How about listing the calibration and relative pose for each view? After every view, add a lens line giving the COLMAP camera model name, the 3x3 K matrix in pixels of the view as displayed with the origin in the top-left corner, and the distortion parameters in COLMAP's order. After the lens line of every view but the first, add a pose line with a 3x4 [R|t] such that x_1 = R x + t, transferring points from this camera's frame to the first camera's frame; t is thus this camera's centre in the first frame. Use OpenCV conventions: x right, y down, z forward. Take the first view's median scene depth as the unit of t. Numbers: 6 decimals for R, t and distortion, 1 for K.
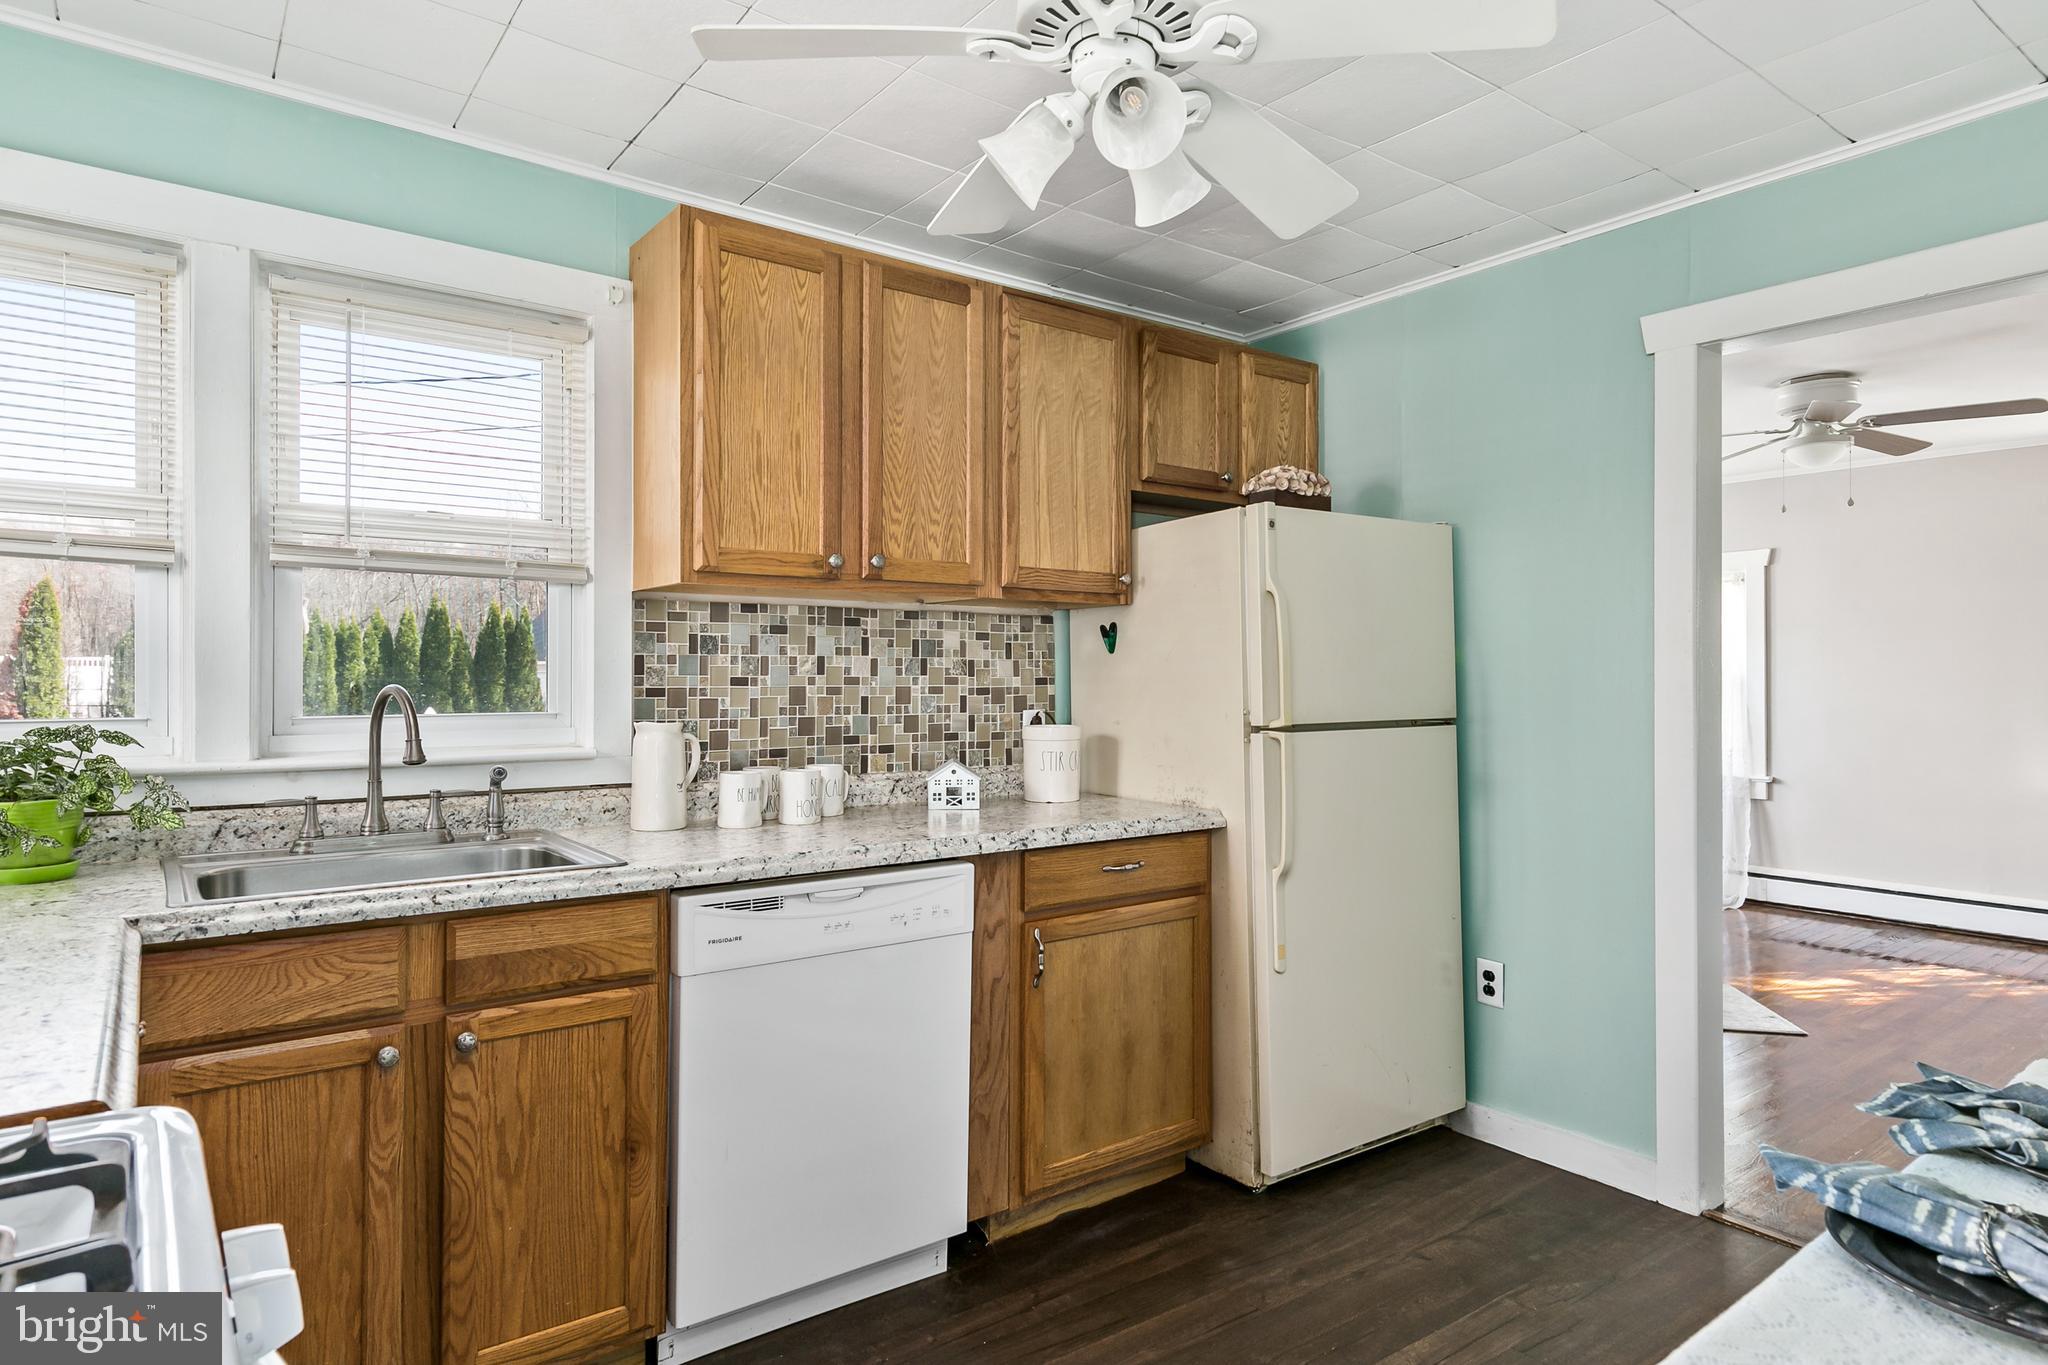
lens RADIAL K [[1150.9, 0, 1028.9], [0, 1150.9, 673.7], [0, 0, 1]] dist [0.005737, -0.004209]
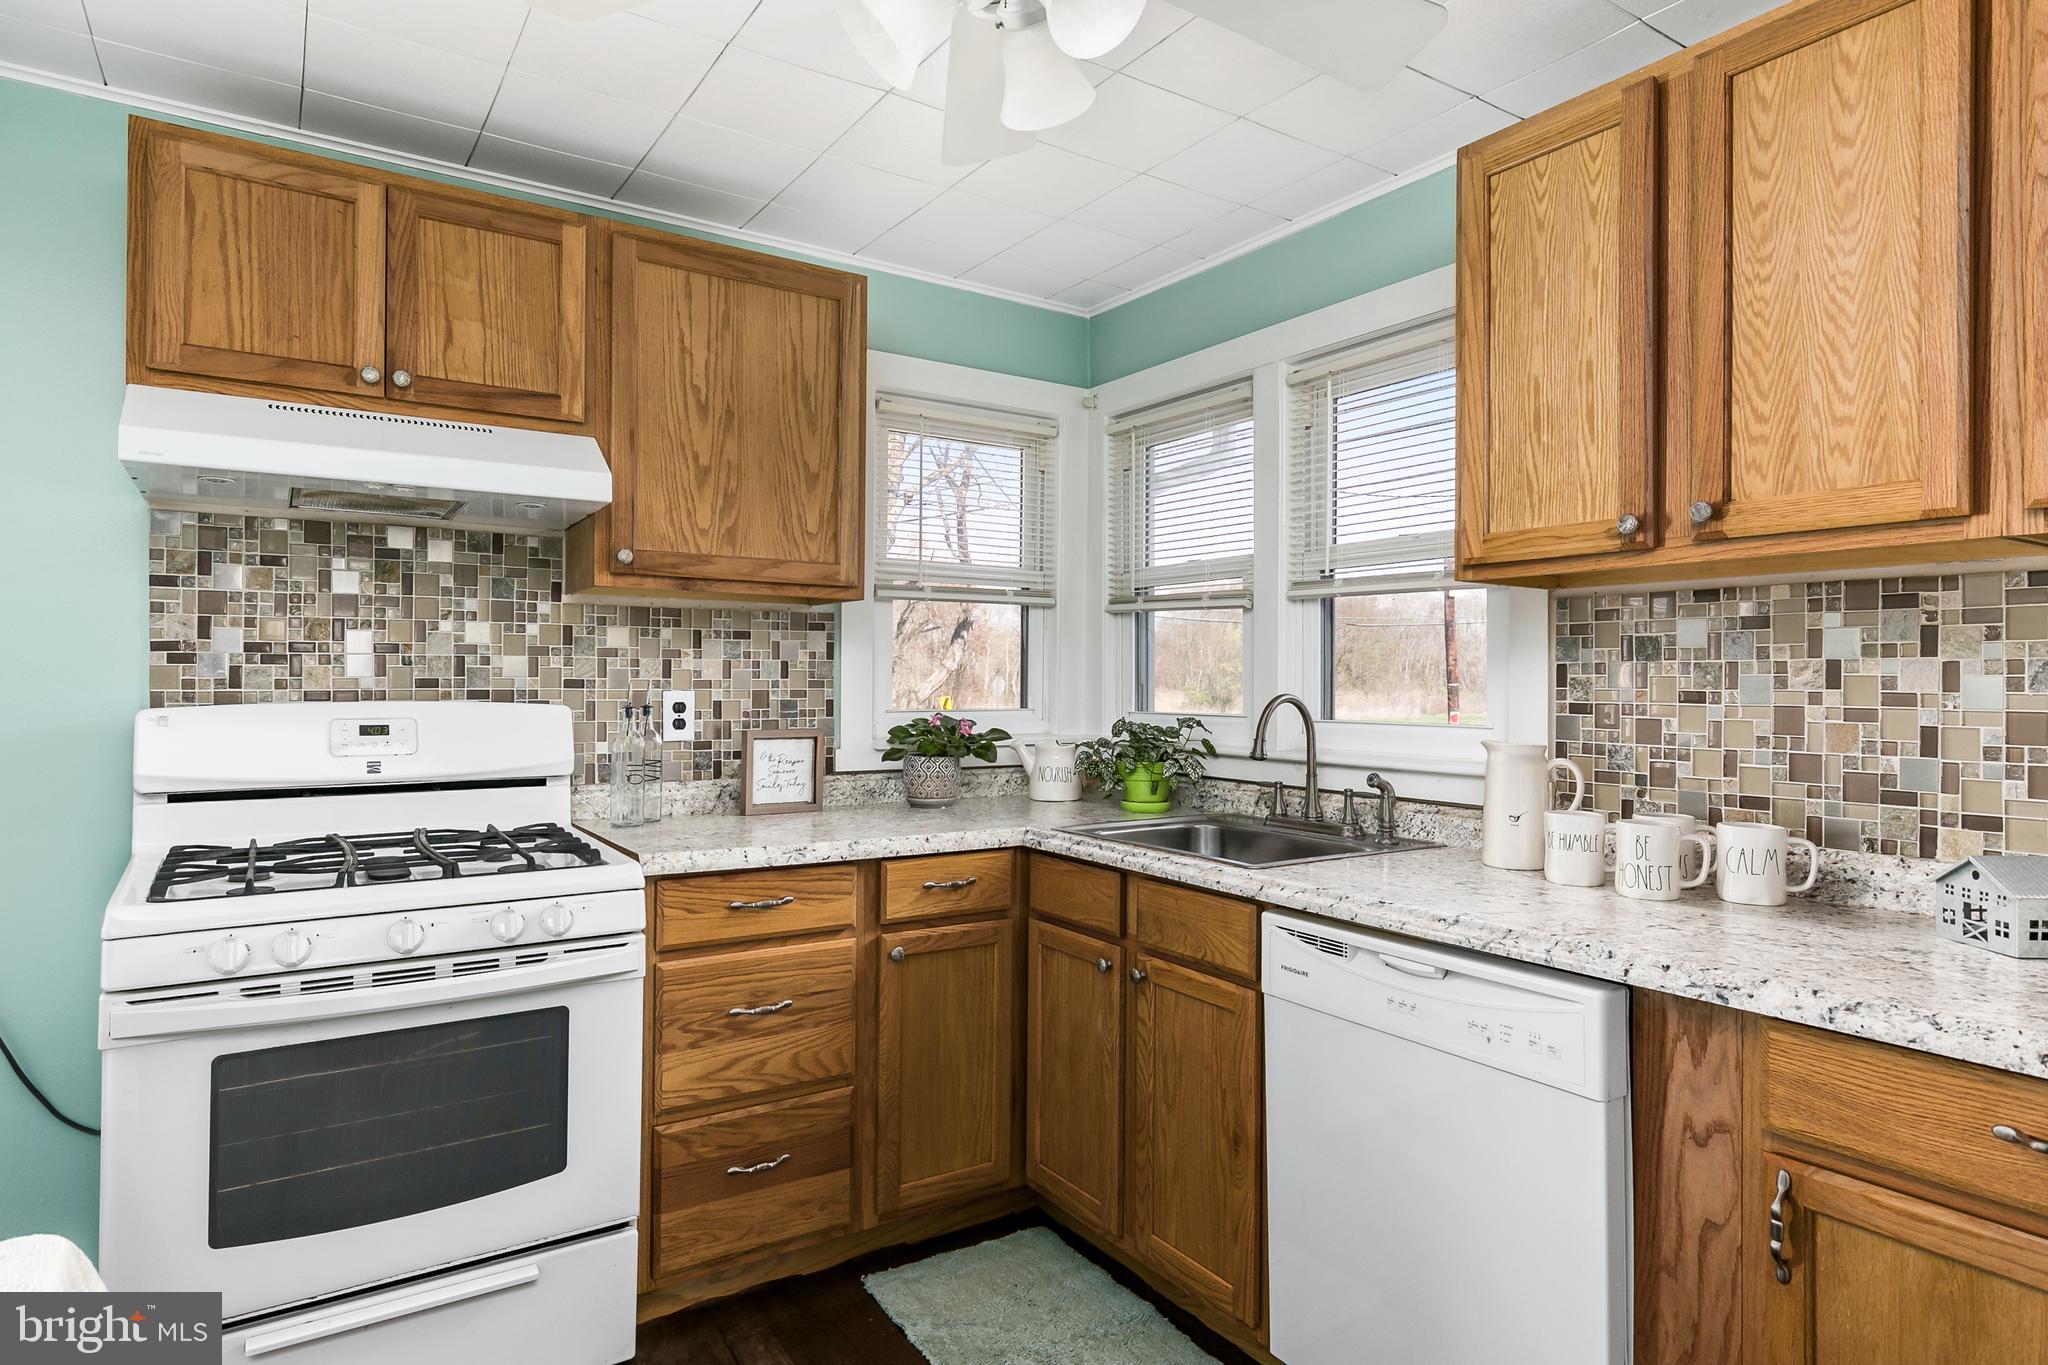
lens RADIAL K [[1150.9, 0, 1039.5], [0, 1150.9, 674.9], [0, 0, 1]] dist [0.005737, -0.004209]
pose [[-0.054412, -0.008730, -0.998480, 0.510961], [-0.006891, 0.999941, -0.008368, 0.001637], [0.998495, 0.006425, -0.054469, 0.636761]]
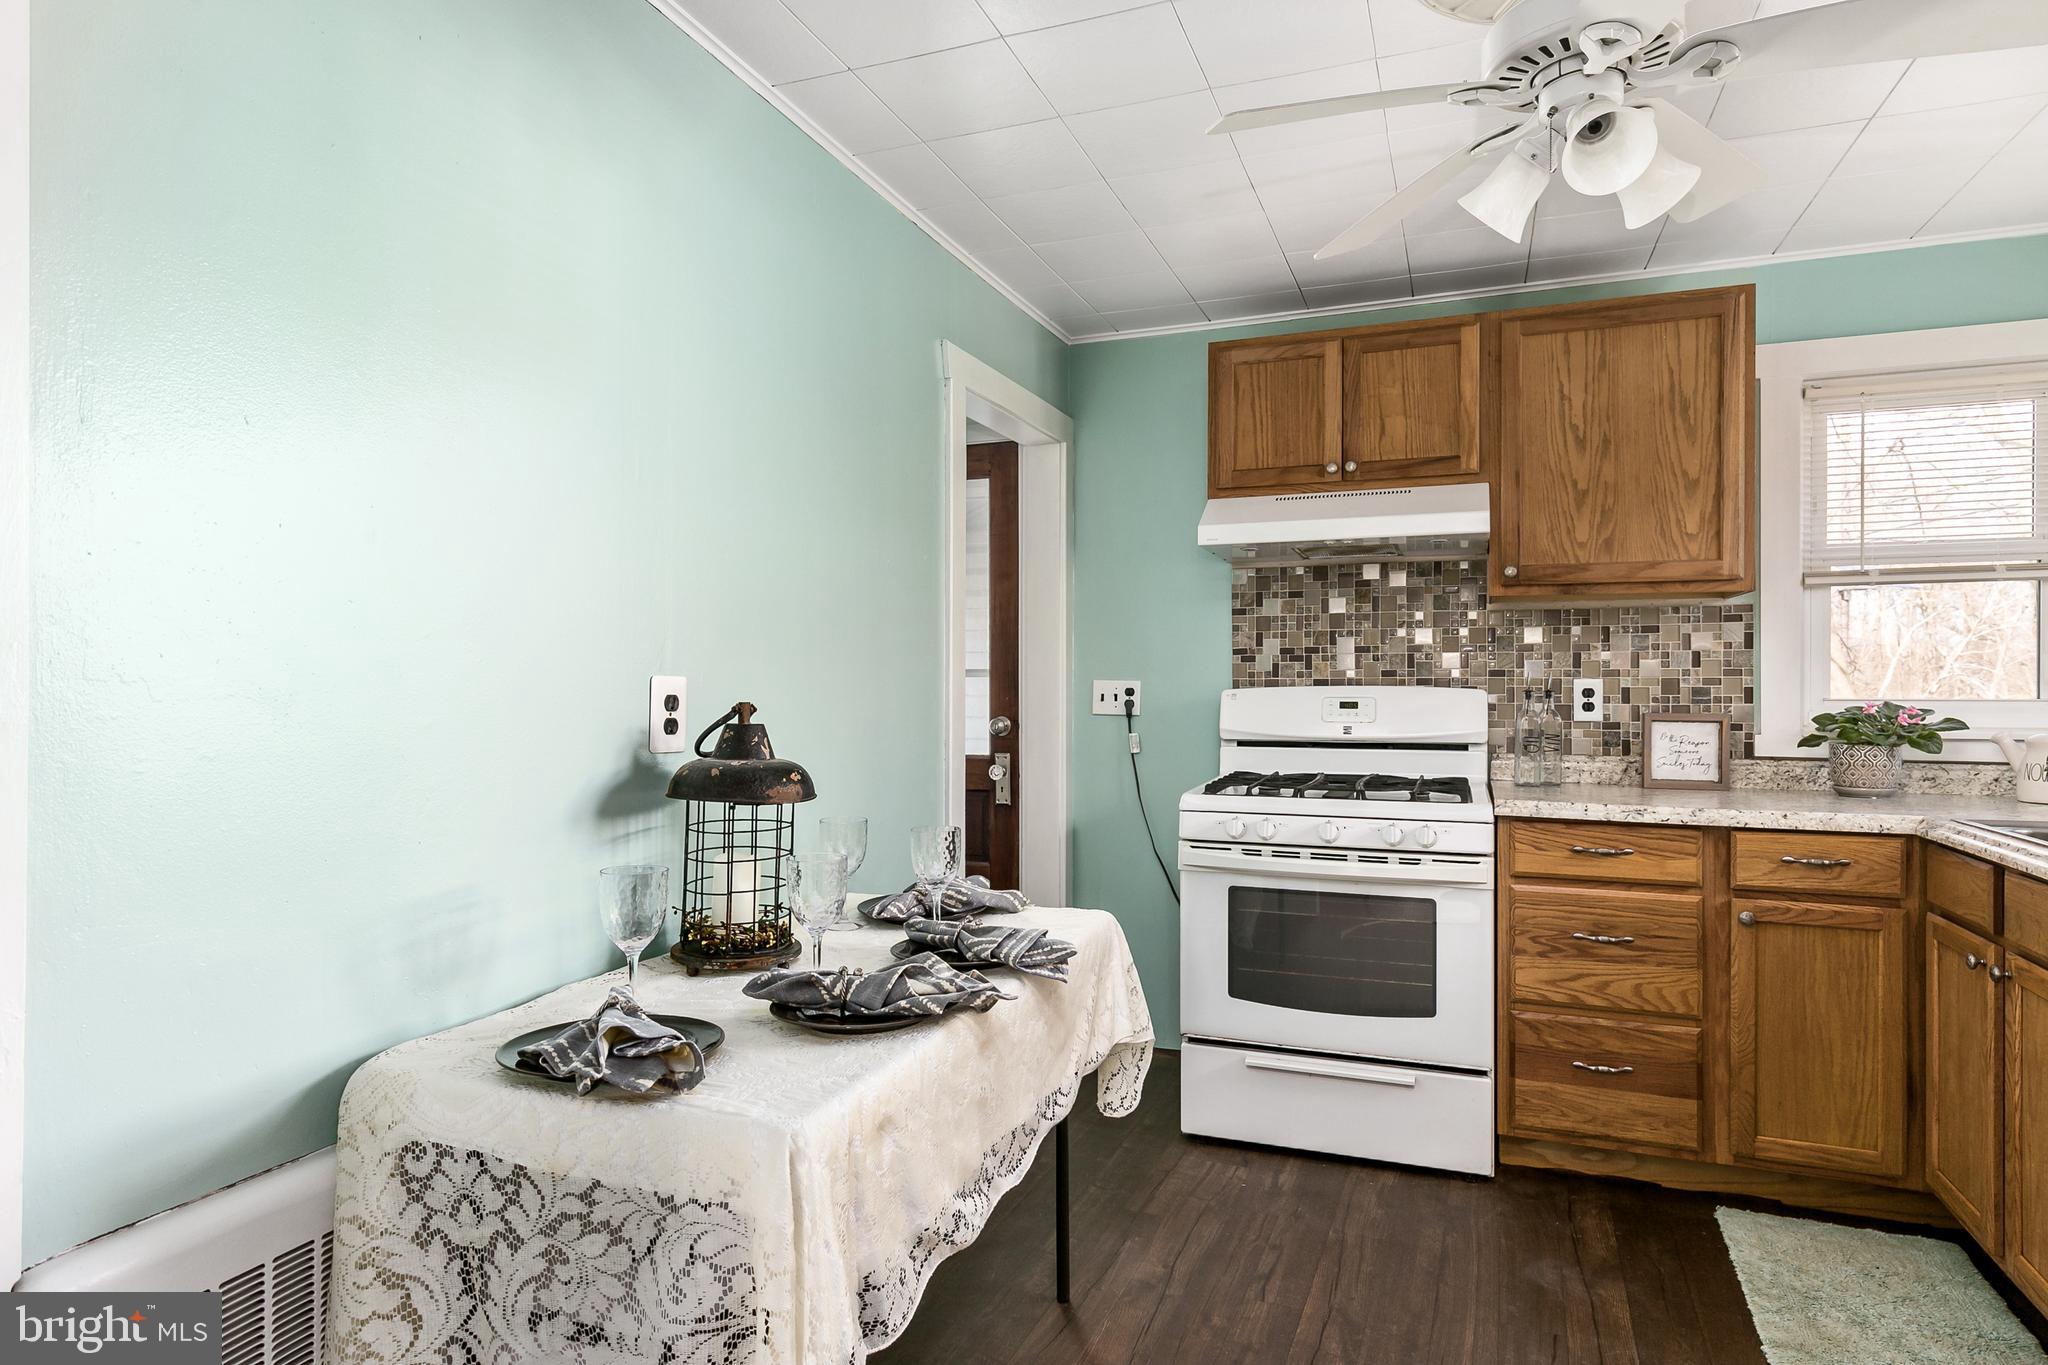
lens RADIAL K [[1150.9, 0, 1018.0], [0, 1150.9, 686.1], [0, 0, 1]] dist [0.005737, -0.004209]
pose [[-0.850712, -0.002902, -0.525624, 0.584468], [-0.004138, 0.999991, 0.001176, 0.010343], [0.525616, 0.003176, -0.850716, 0.815274]]
